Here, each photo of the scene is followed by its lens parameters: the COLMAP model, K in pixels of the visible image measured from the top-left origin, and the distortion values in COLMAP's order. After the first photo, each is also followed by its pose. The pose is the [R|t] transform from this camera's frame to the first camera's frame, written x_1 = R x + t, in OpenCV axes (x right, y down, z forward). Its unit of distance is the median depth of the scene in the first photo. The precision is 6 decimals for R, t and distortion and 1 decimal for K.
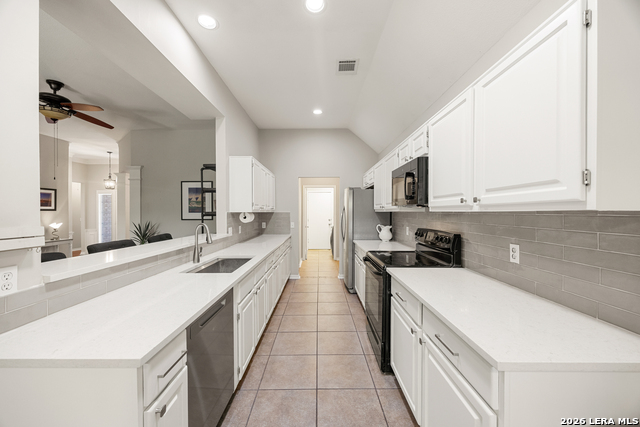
lens RADIAL K [[246.7, 0, 319.0], [0, 246.7, 212.5], [0, 0, 1]] dist [-0.004083, 0.000809]
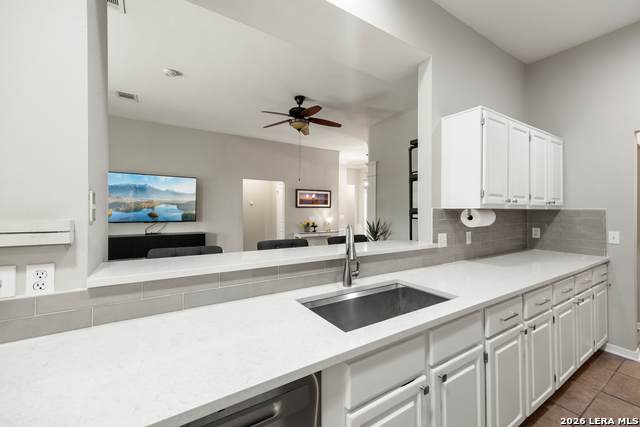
lens RADIAL K [[257.5, 0, 316.2], [0, 257.5, 212.1], [0, 0, 1]] dist [0.006307, 0.001454]
pose [[0.530572, 0.012502, -0.847548, 0.018023], [-0.008675, 0.999919, 0.009319, 0.004786], [0.847595, 0.002408, 0.530638, 0.415745]]
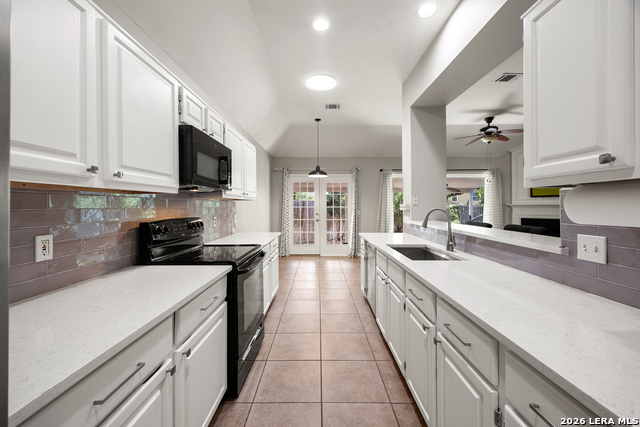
lens RADIAL K [[257.5, 0, 318.9], [0, 257.5, 203.1], [0, 0, 1]] dist [0.006307, 0.001454]
pose [[-0.999993, 0.002574, -0.002795, 0.000659], [0.002594, 0.999971, -0.007190, 0.021367], [0.002777, -0.007197, -0.999970, 1.435738]]
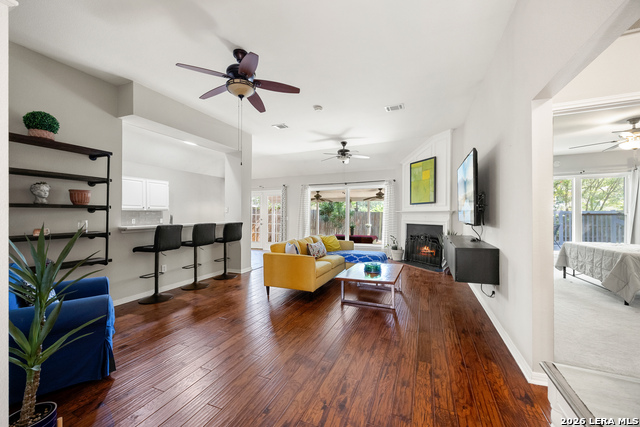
lens RADIAL K [[257.5, 0, 319.9], [0, 257.5, 210.3], [0, 0, 1]] dist [0.006307, 0.001454]
pose [[-0.925788, 0.012960, 0.377821, -1.687988], [0.008098, 0.999863, -0.014453, 0.039170], [-0.377956, -0.010321, -0.925766, 1.765155]]
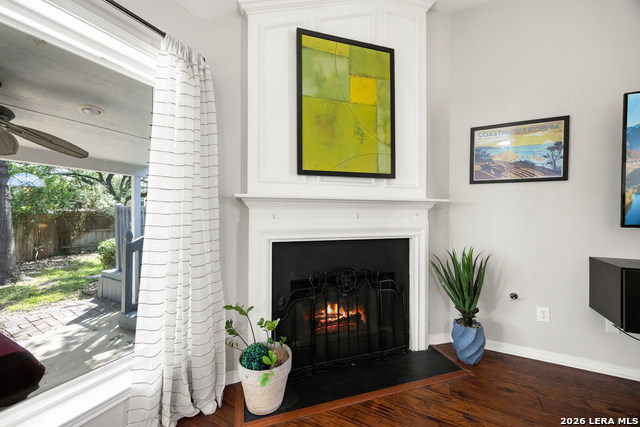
lens RADIAL K [[246.7, 0, 319.7], [0, 246.7, 216.6], [0, 0, 1]] dist [-0.004083, 0.000809]
pose [[-0.457926, 0.004943, -0.888976, -1.087097], [0.003058, 0.999987, 0.003985, 0.066357], [0.888985, -0.000894, -0.457936, -0.173061]]
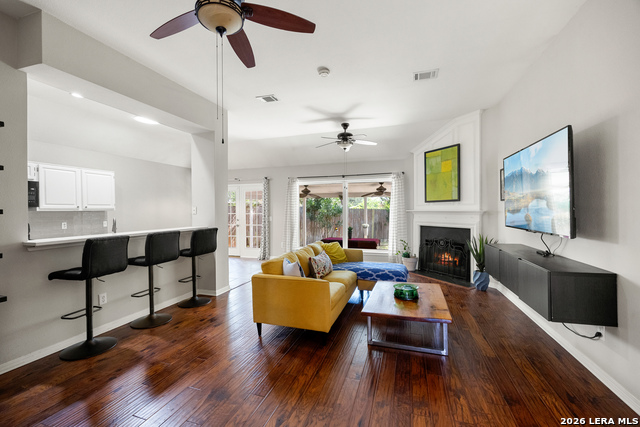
lens RADIAL K [[276.6, 0, 318.9], [0, 276.6, 212.1], [0, 0, 1]] dist [-0.006086, -0.000221]
pose [[-0.954185, 0.008587, 0.299095, -1.451378], [0.012213, 0.999873, 0.010253, 0.006302], [-0.298969, 0.013436, -0.954168, 1.522648]]
